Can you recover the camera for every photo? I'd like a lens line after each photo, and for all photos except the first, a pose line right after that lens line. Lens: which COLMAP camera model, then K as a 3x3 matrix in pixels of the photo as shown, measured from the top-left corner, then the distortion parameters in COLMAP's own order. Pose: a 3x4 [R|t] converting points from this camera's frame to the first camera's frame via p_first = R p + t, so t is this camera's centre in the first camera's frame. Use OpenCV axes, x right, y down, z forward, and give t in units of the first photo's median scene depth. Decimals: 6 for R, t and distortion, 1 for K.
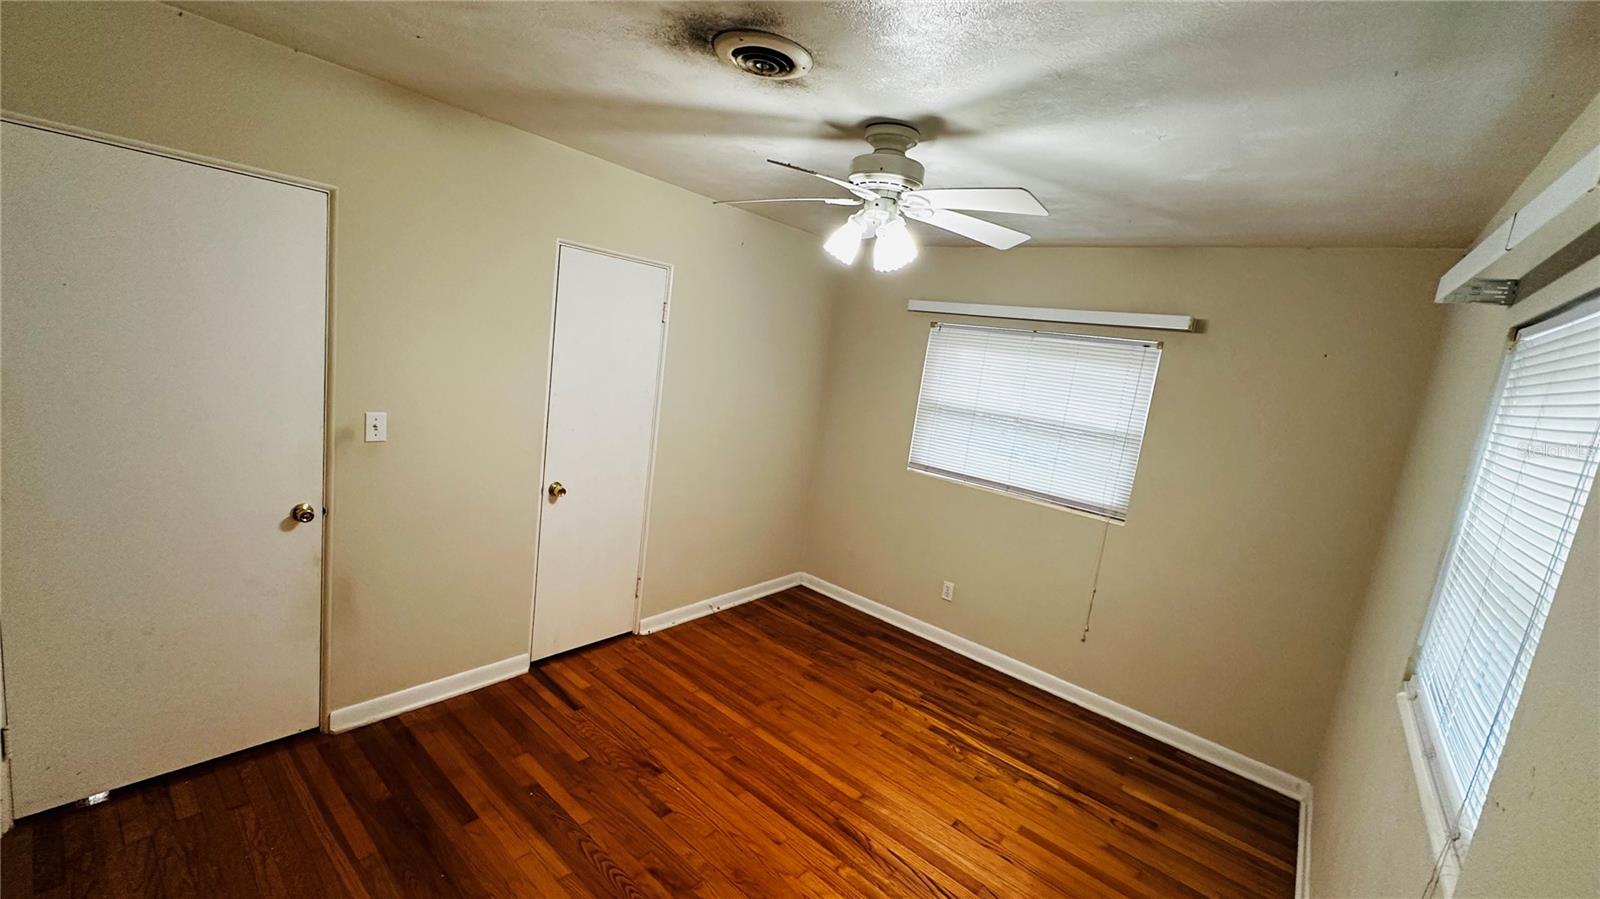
lens RADIAL K [[642.5, 0, 801.7], [0, 642.5, 447.3], [0, 0, 1]] dist [-0.001751, -0.000102]
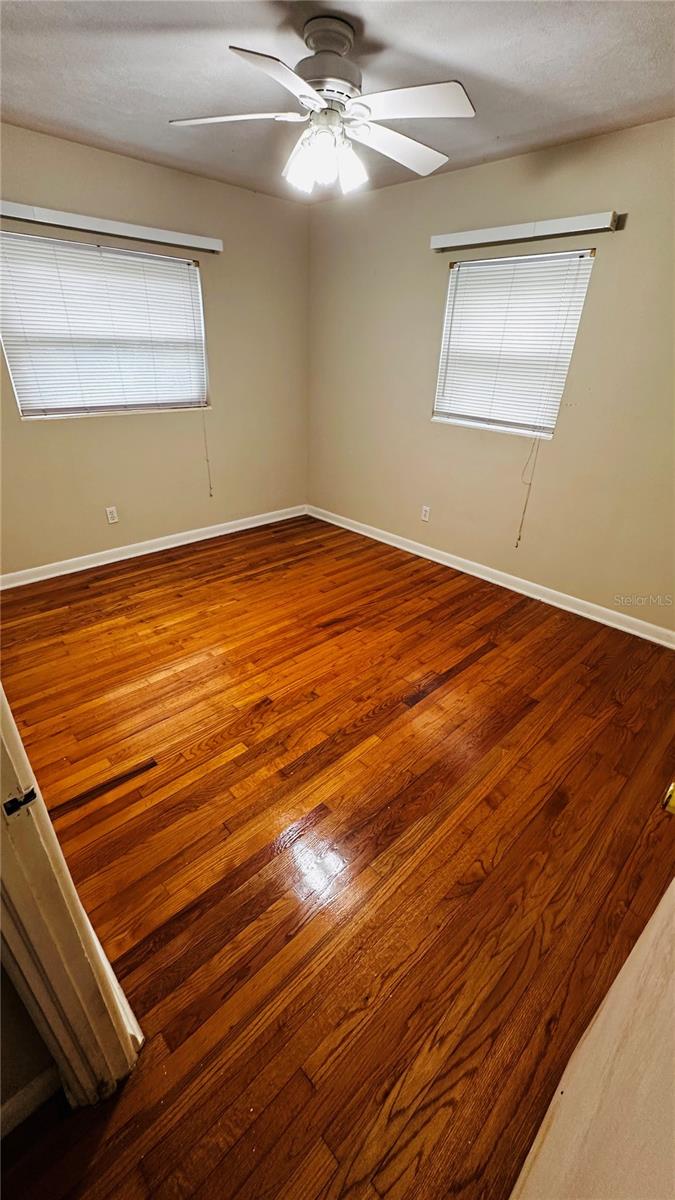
lens RADIAL K [[481.9, 0, 339.0], [0, 481.9, 602.0], [0, 0, 1]] dist [-0.001751, -0.000102]
pose [[0.110482, -0.572999, 0.812075, -0.653854], [0.138405, 0.817986, 0.558340, -0.098479], [-0.984194, 0.050709, 0.169678, 0.556806]]
